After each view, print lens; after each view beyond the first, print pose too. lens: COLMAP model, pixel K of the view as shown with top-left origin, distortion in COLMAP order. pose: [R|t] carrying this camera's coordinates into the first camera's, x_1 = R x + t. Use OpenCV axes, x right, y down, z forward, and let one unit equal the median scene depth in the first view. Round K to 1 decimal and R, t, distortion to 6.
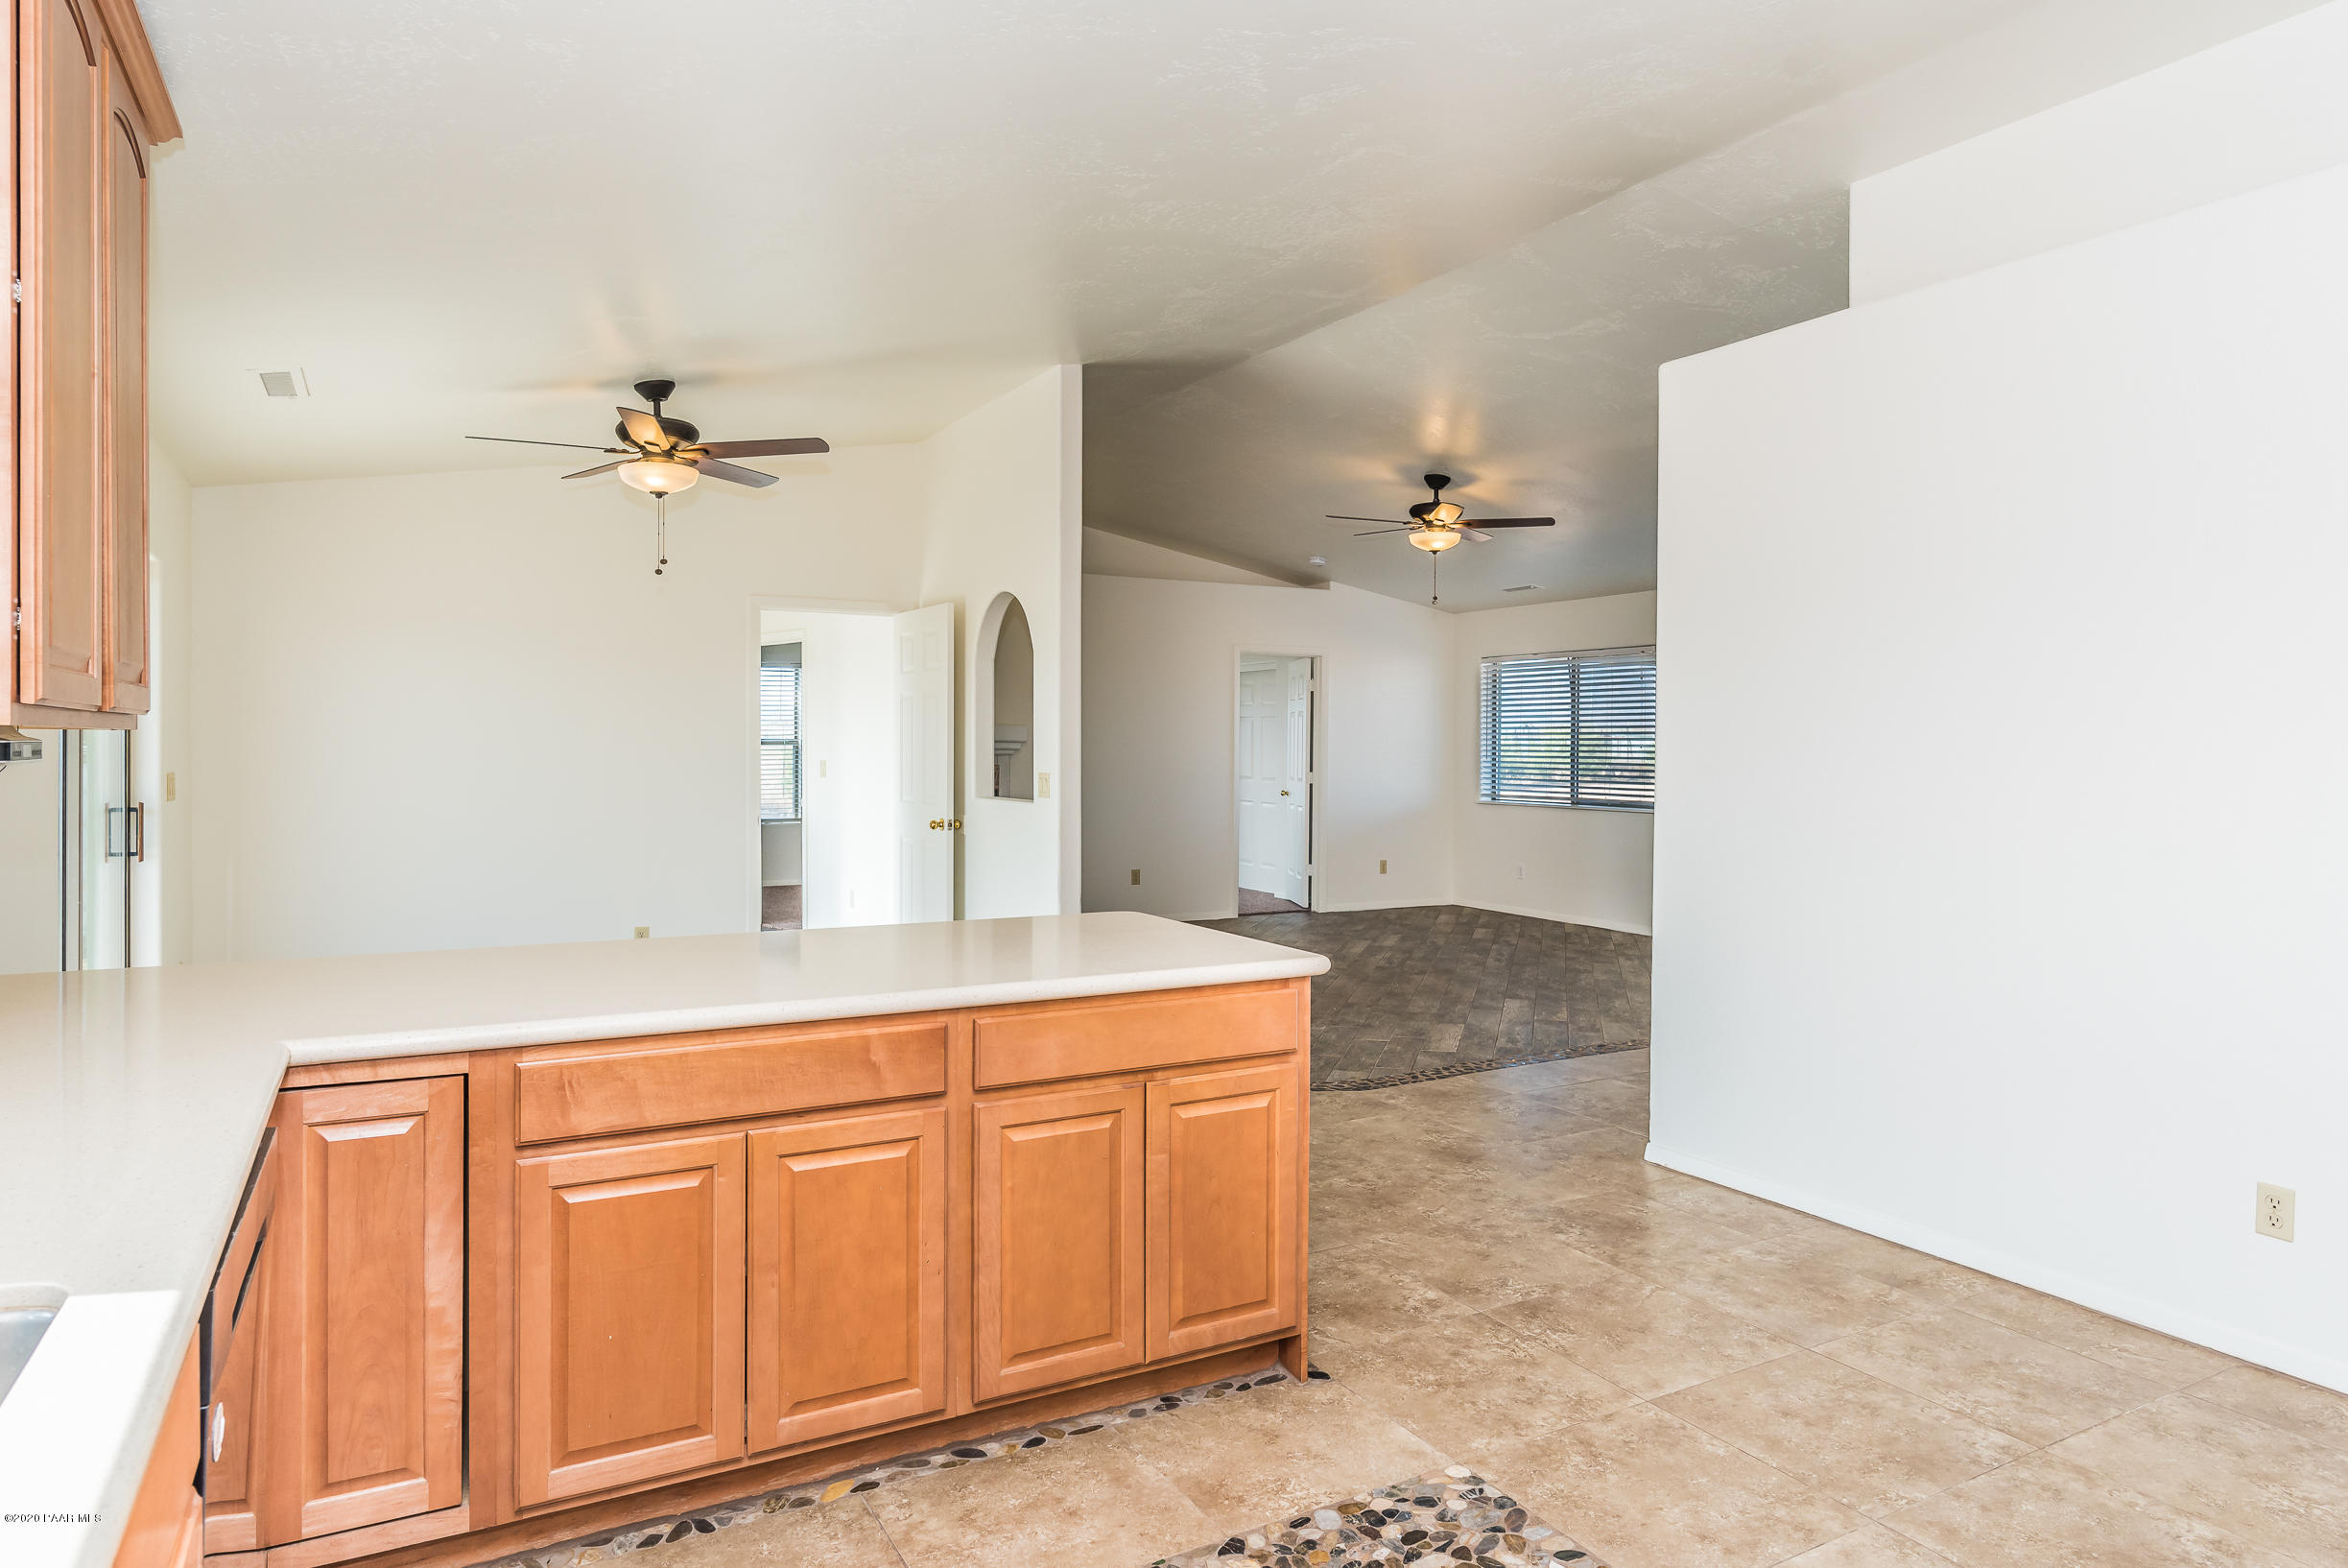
lens RADIAL K [[1386.0, 0, 1174.1], [0, 1386.0, 761.8], [0, 0, 1]] dist [-0.006667, -0.001238]
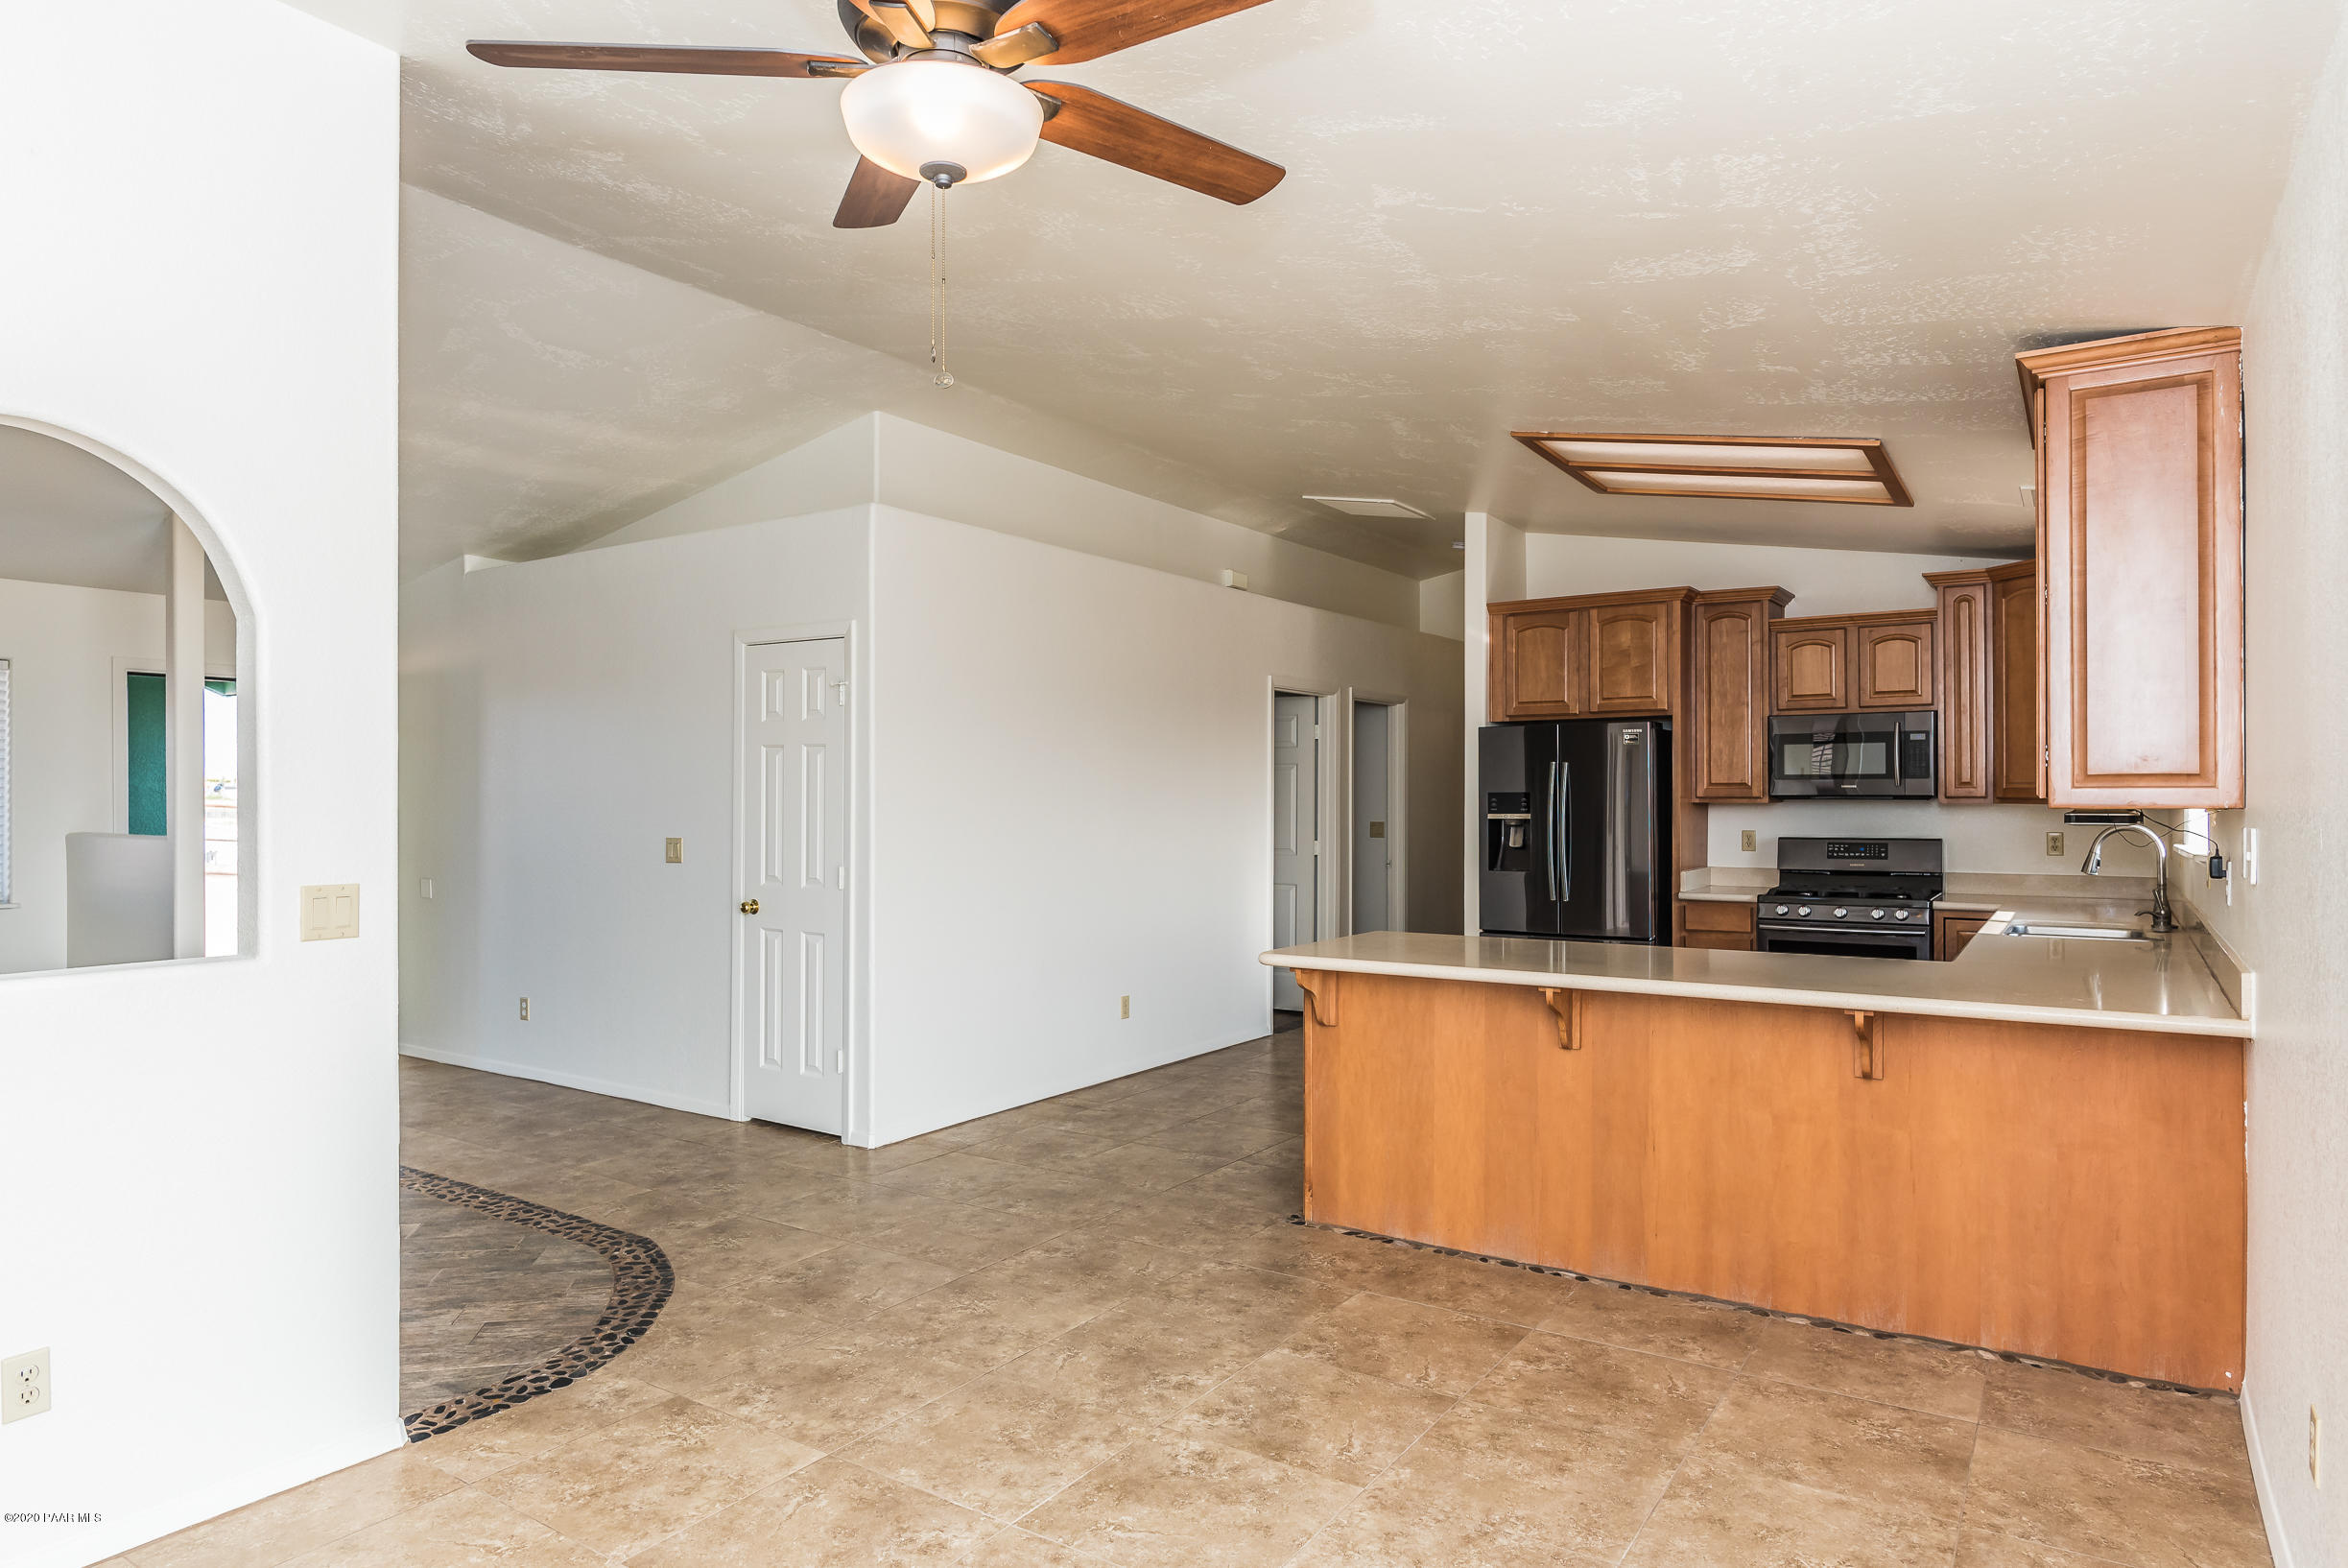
lens RADIAL K [[1388.6, 0, 1174.0], [0, 1388.6, 784.0], [0, 0, 1]] dist [-0.003726, 0.000649]
pose [[-0.465572, 0.007379, 0.884979, -1.457078], [0.009305, 0.999951, -0.003443, -0.048386], [-0.884961, 0.006632, -0.465617, 2.227153]]
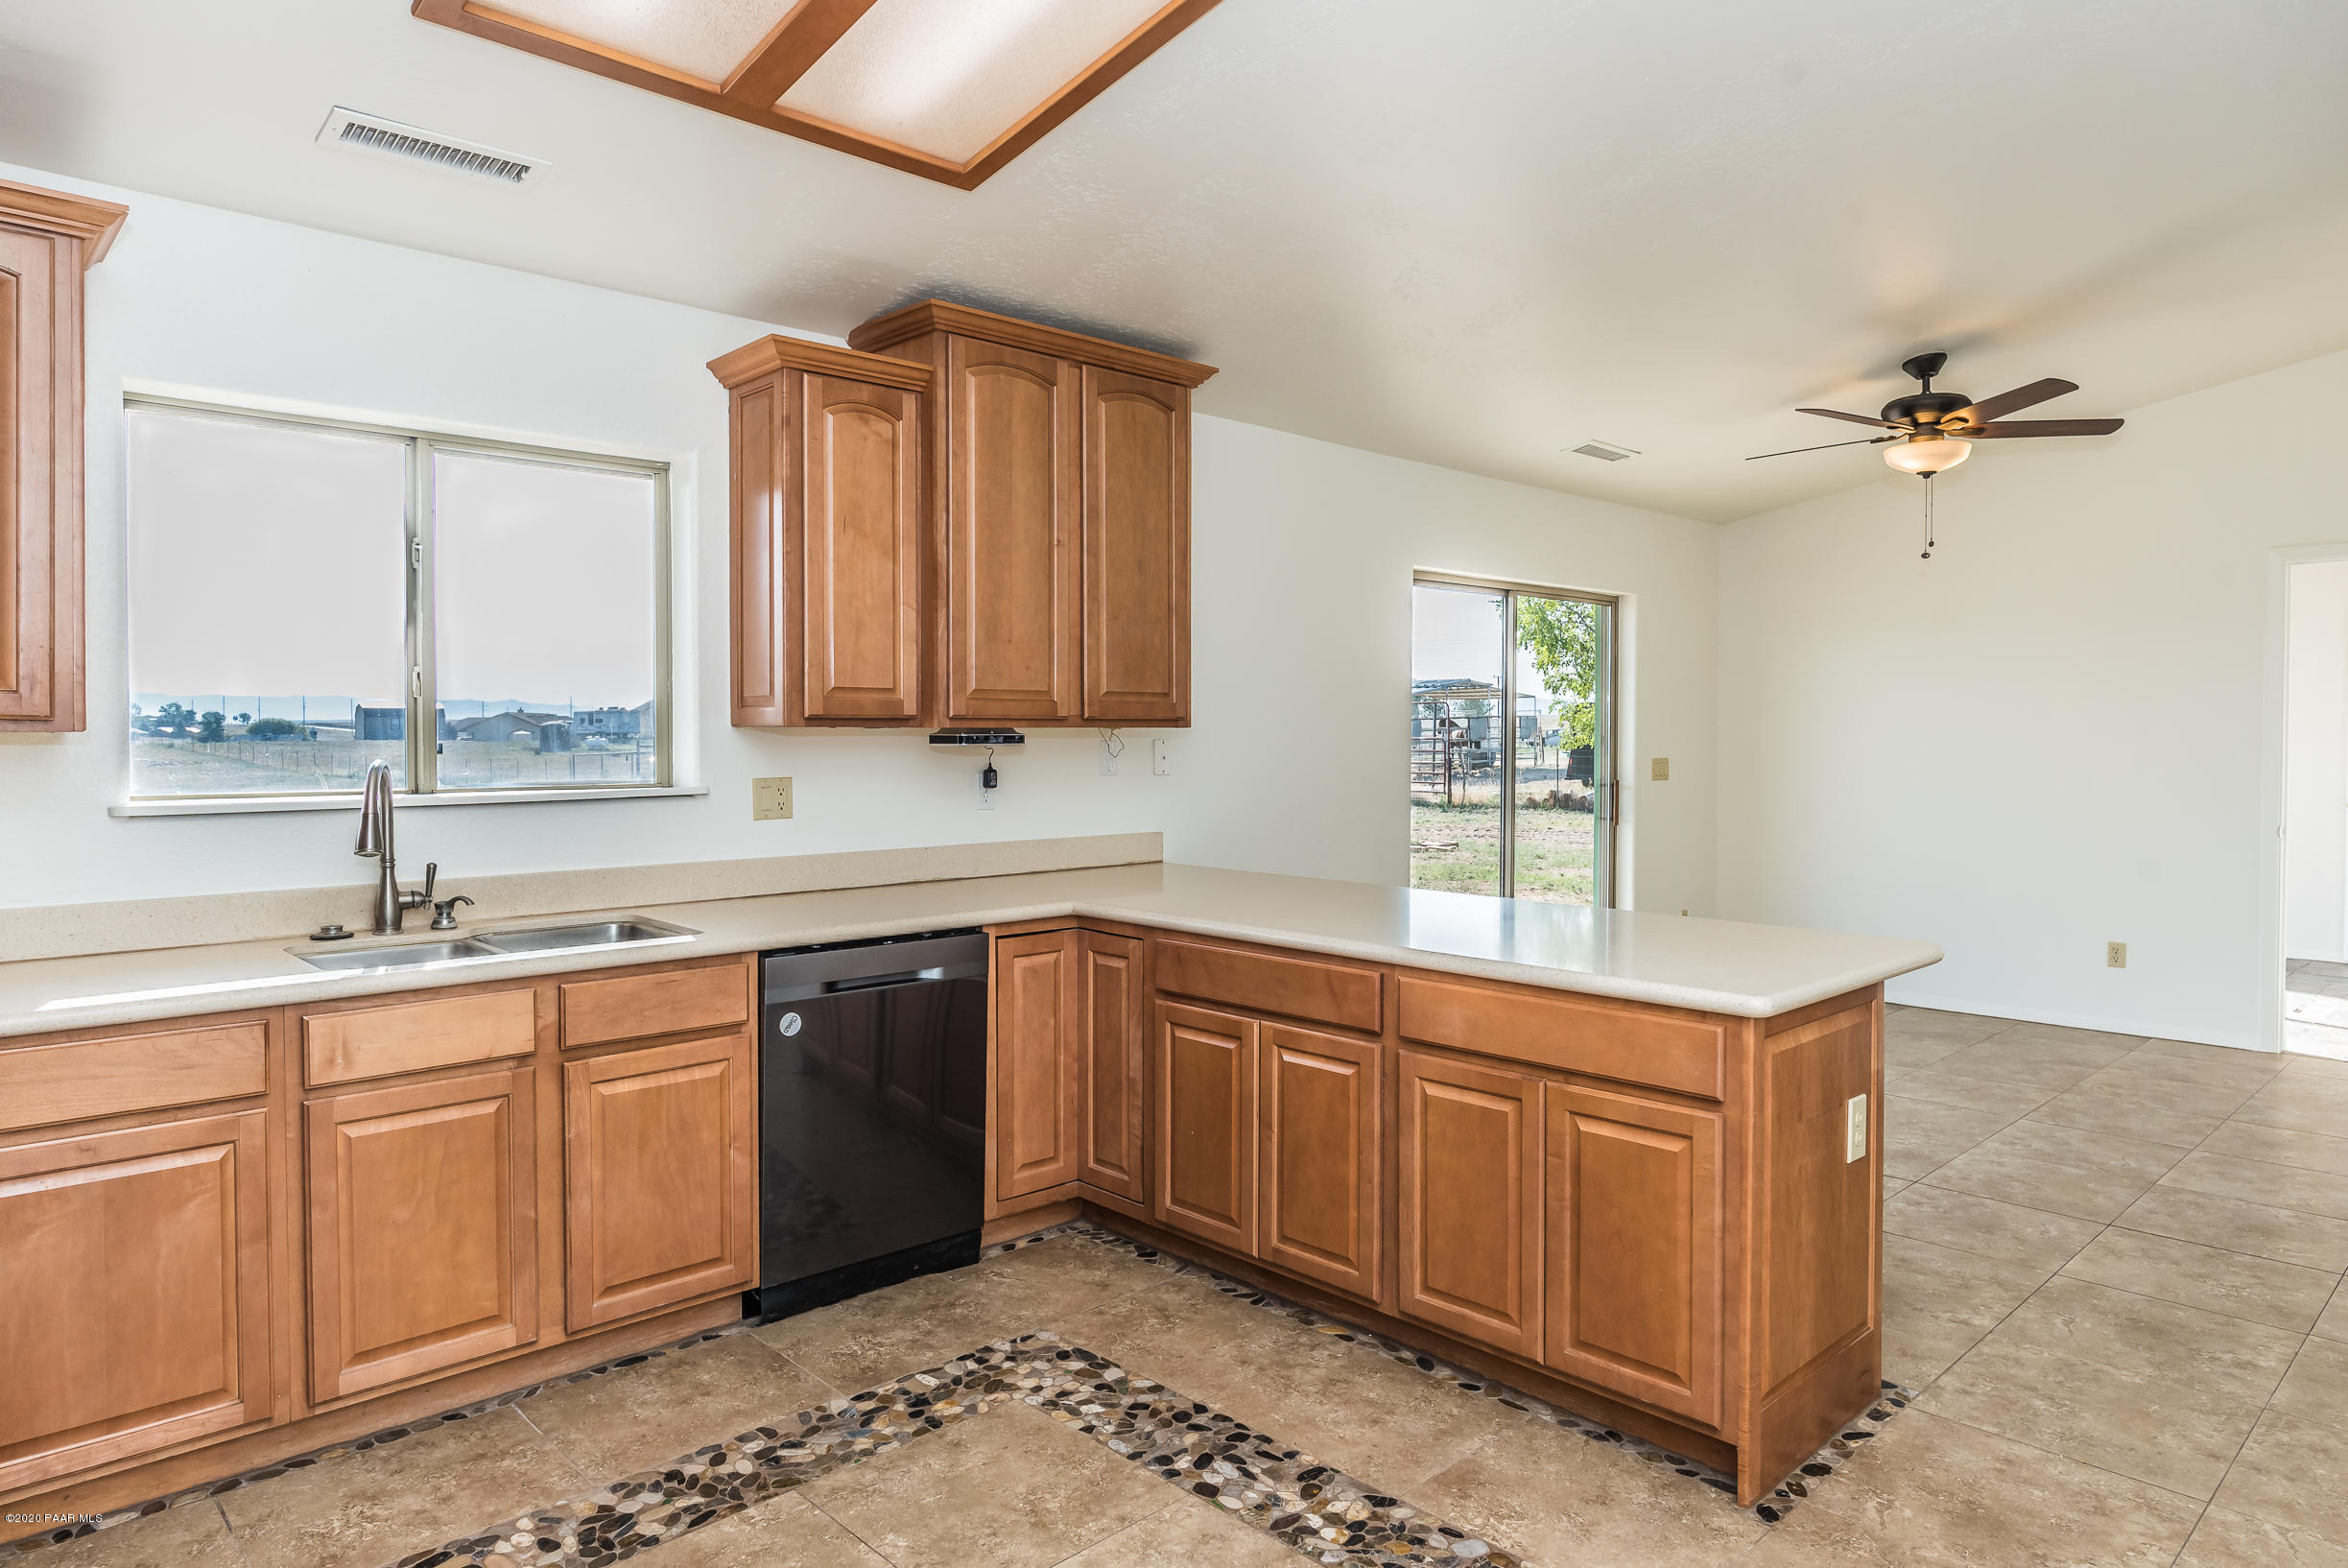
lens RADIAL K [[1410.6, 0, 1159.4], [0, 1410.6, 773.6], [0, 0, 1]] dist [-0.014886, -0.000085]
pose [[0.245298, 0.024230, -0.969145, 0.881471], [-0.009768, 0.999699, 0.022522, -0.006027], [0.969398, 0.003942, 0.245461, 0.493938]]
